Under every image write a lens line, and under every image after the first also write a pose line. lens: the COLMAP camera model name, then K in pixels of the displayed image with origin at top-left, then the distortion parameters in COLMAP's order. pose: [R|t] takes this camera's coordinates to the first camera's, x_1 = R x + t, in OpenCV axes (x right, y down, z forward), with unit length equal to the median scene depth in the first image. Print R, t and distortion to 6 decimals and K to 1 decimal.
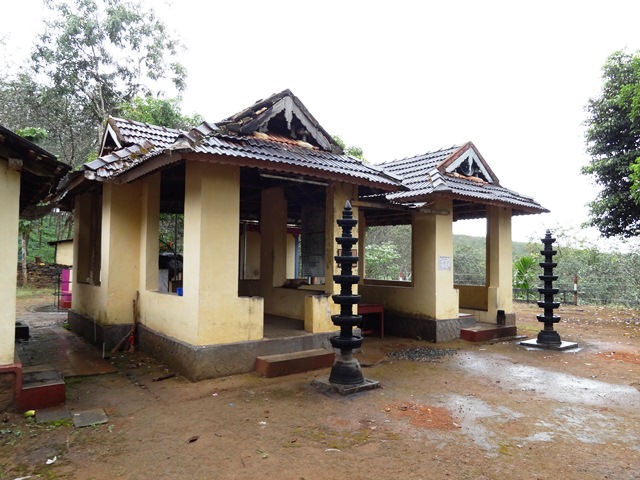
lens RADIAL K [[445.6, 0, 321.4], [0, 445.6, 238.1], [0, 0, 1]] dist [-0.011518, 0.000932]
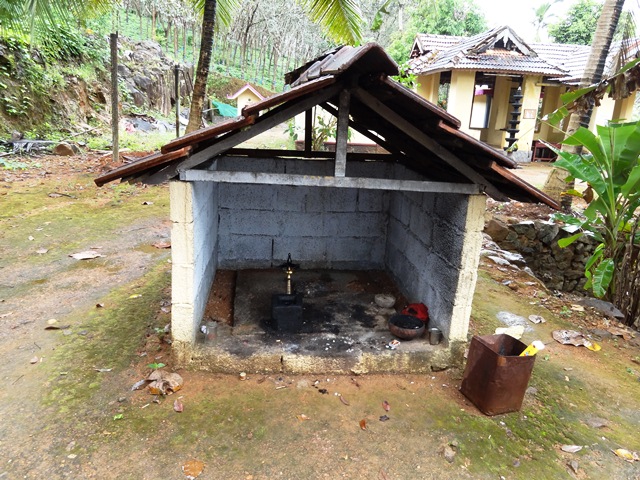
lens RADIAL K [[445.6, 0, 322.5], [0, 445.6, 239.5], [0, 0, 1]] dist [-0.011518, 0.000932]
pose [[0.834729, 0.178110, -0.521060, 0.426439], [-0.009935, 0.950963, 0.309144, -0.026604], [0.550571, -0.252875, 0.795567, -1.235359]]
